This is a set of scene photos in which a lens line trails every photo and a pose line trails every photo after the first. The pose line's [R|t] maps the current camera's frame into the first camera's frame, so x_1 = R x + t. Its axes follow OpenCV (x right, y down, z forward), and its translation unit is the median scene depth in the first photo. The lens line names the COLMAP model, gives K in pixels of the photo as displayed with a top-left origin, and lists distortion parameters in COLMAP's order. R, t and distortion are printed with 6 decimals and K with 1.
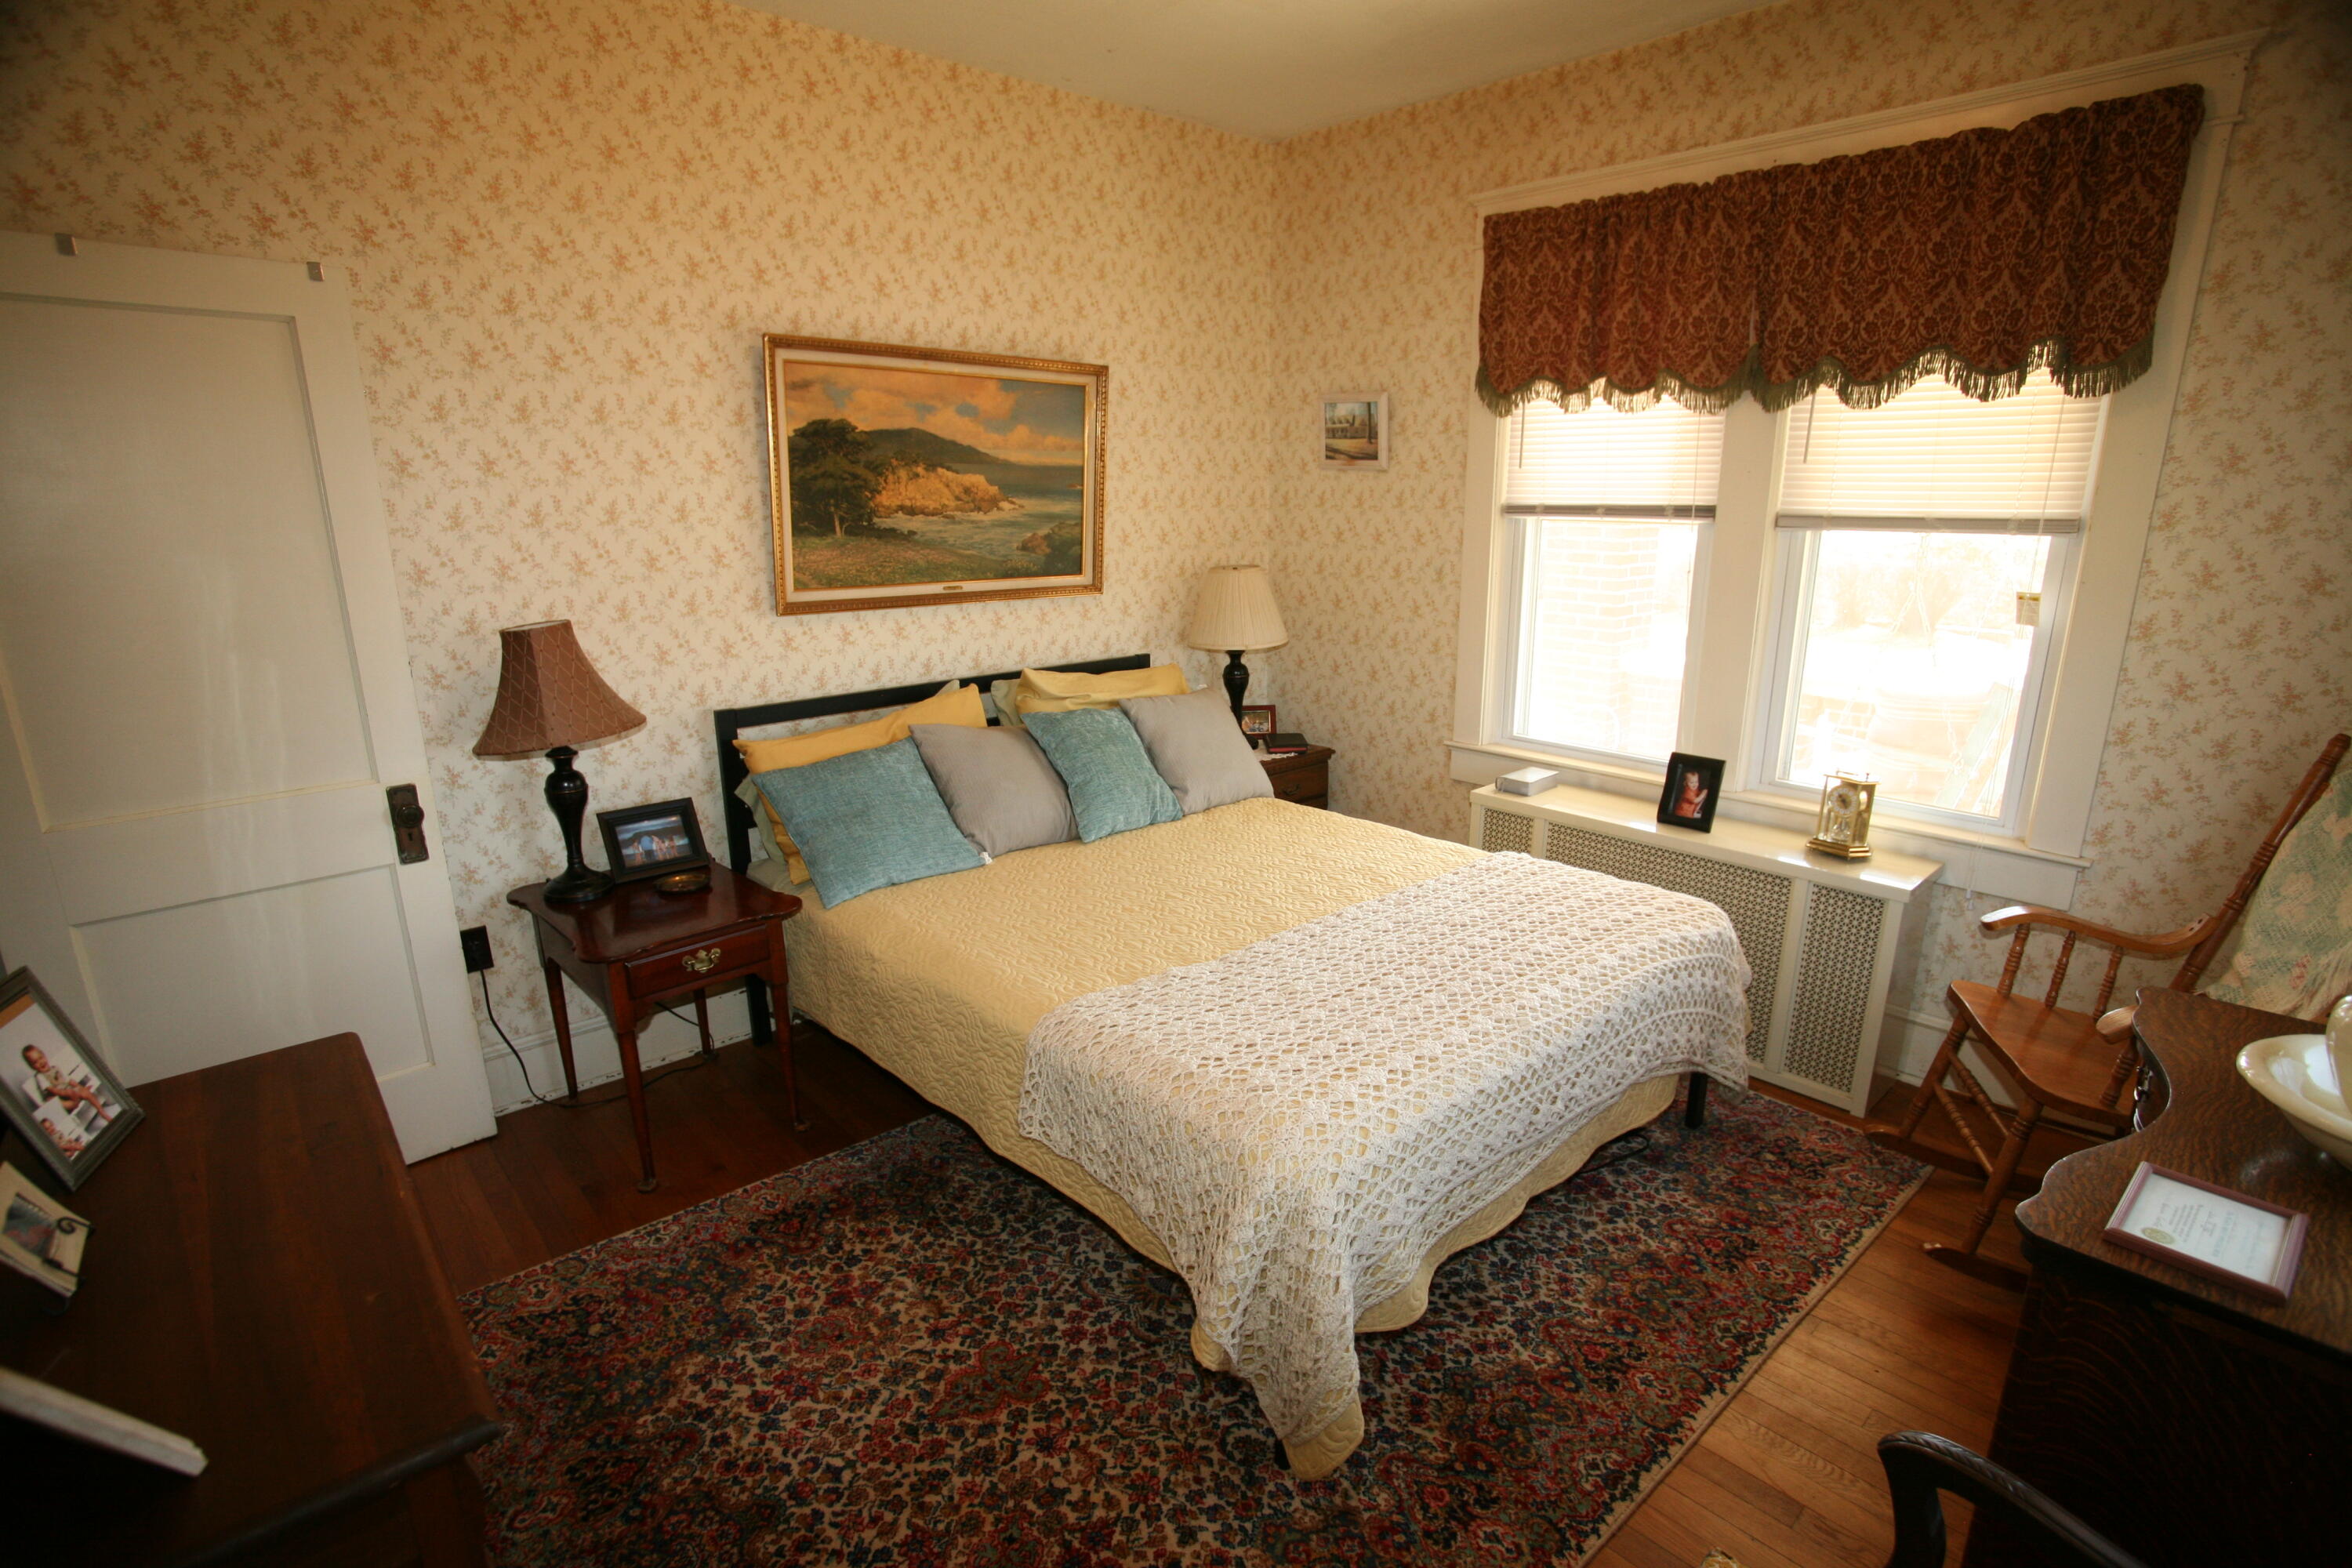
lens RADIAL K [[1146.0, 0, 1179.8], [0, 1146.0, 780.6], [0, 0, 1]] dist [-0.045698, 0.003361]
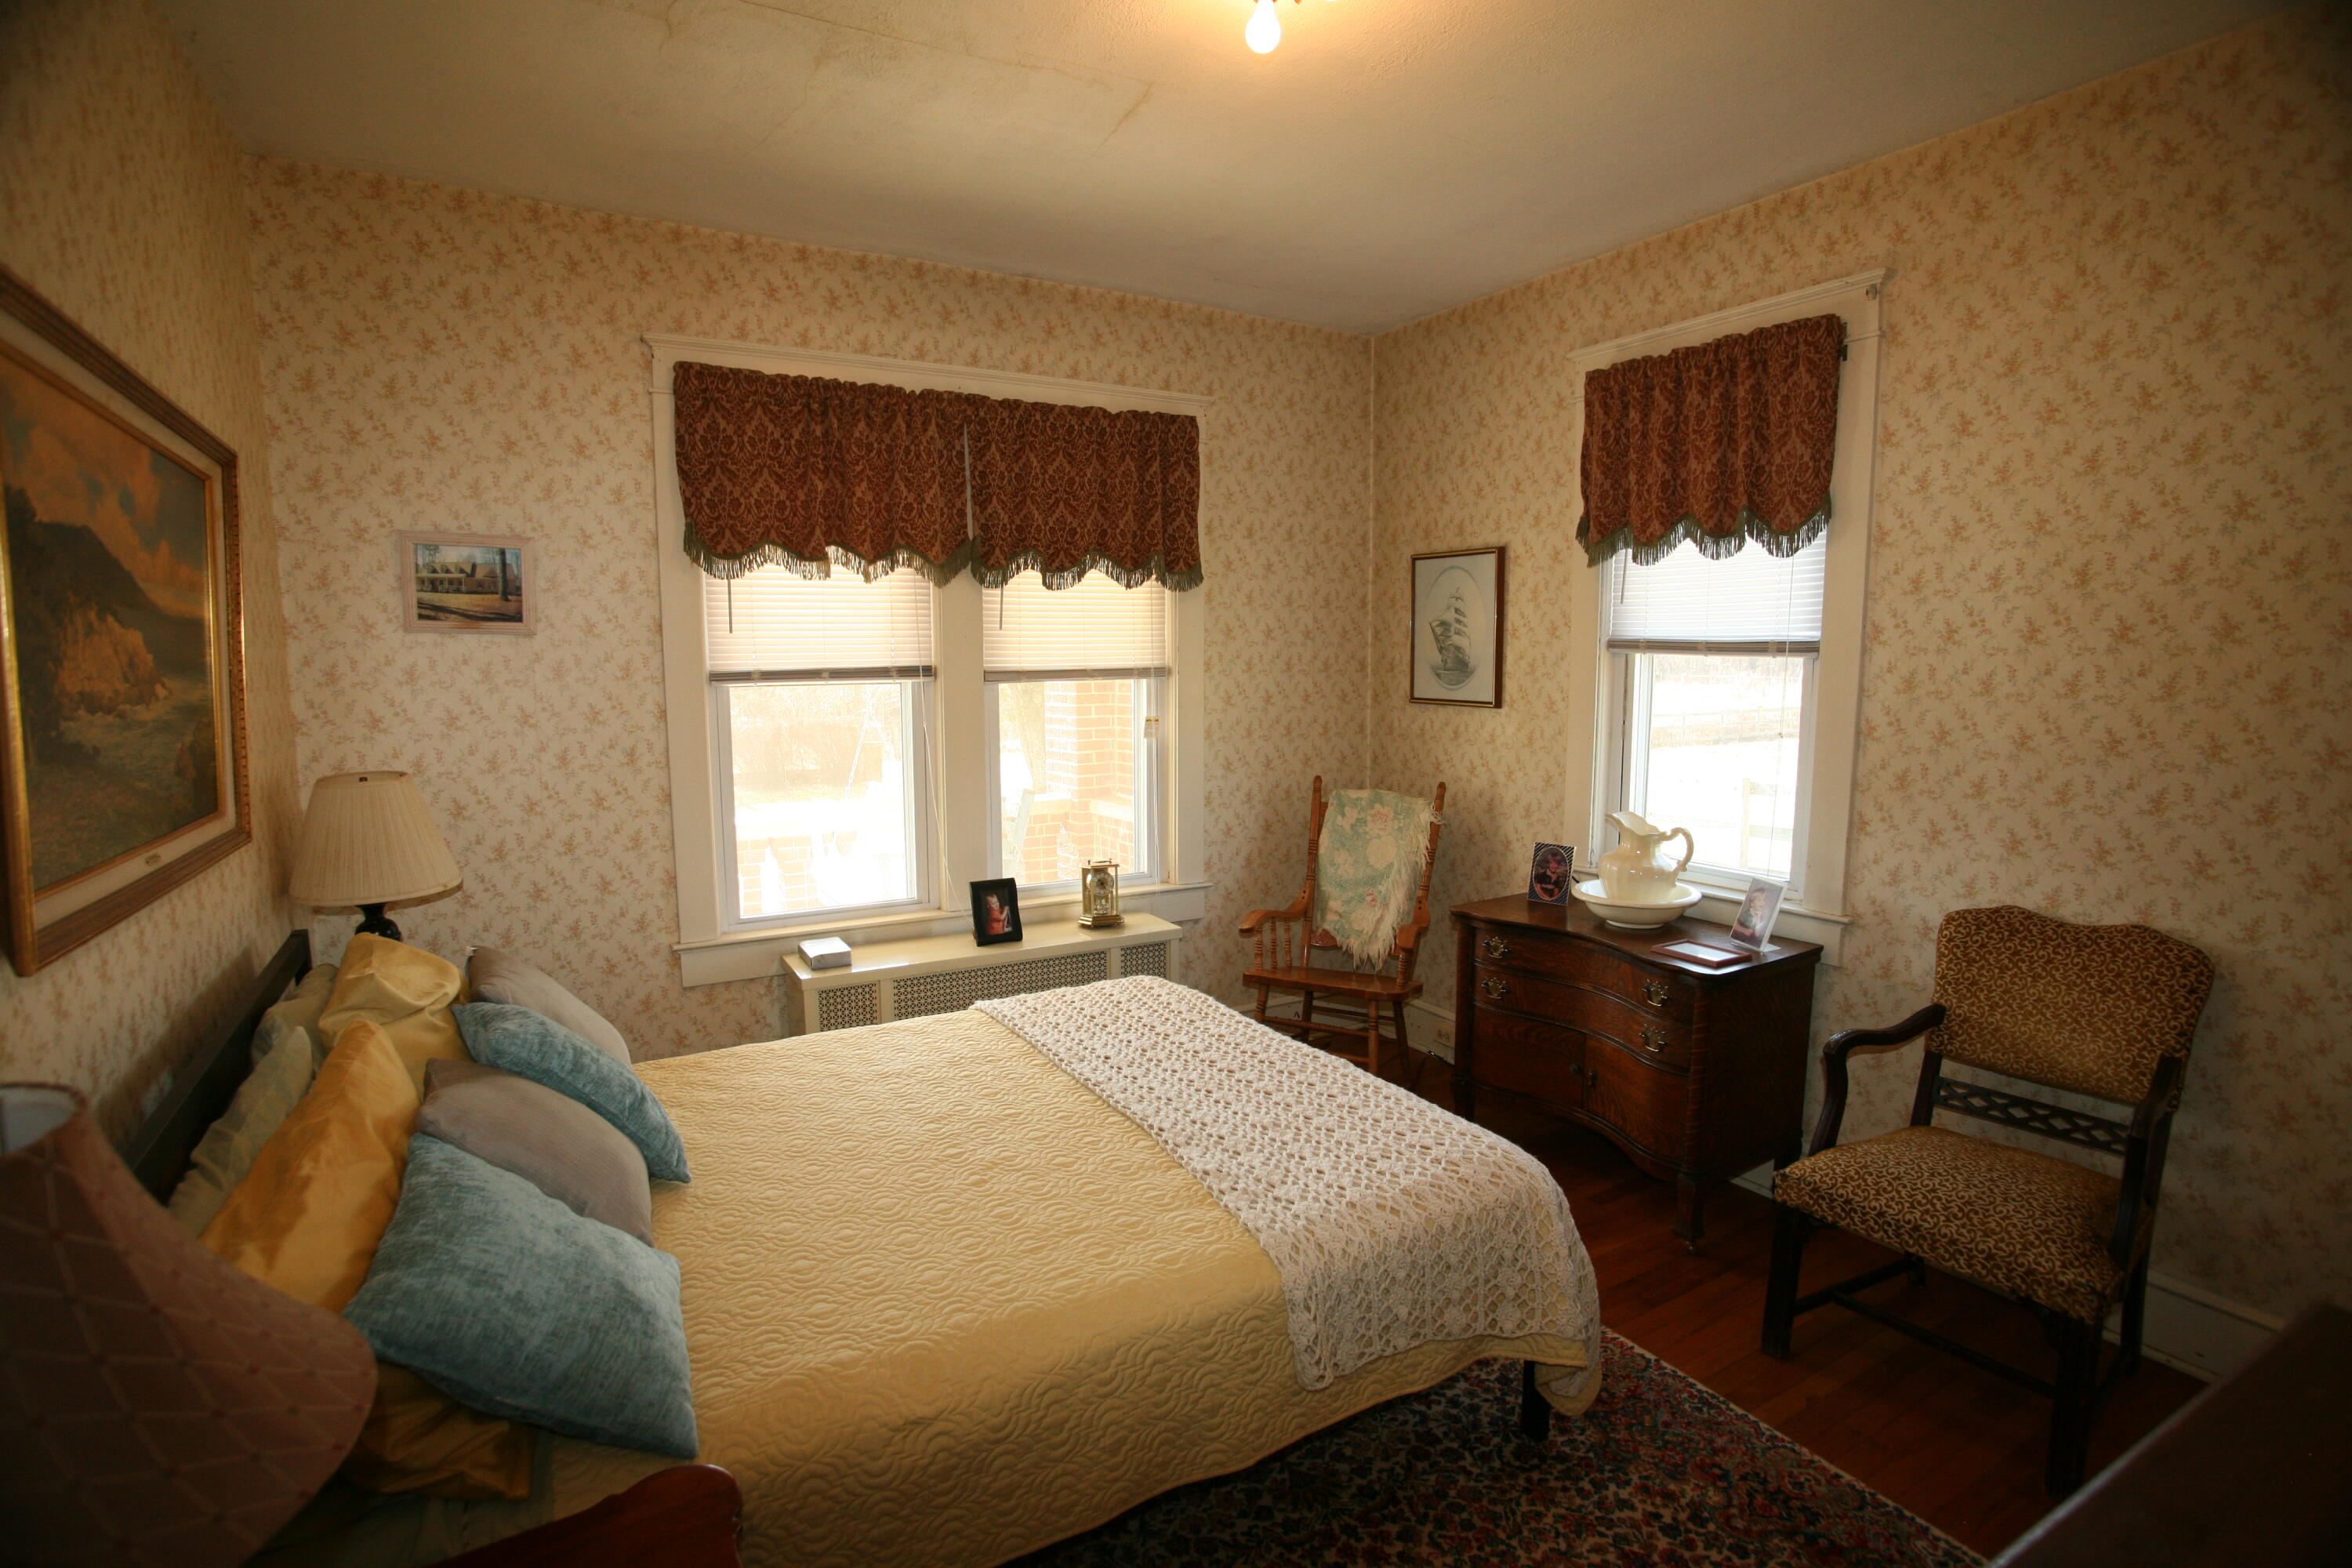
lens RADIAL K [[1146.0, 0, 1173.9], [0, 1146.0, 799.5], [0, 0, 1]] dist [-0.045698, 0.003361]
pose [[0.225121, -0.123024, 0.966533, -0.608538], [0.246107, 0.967009, 0.065762, -0.131030], [-0.942736, 0.223066, 0.247972, 0.520263]]
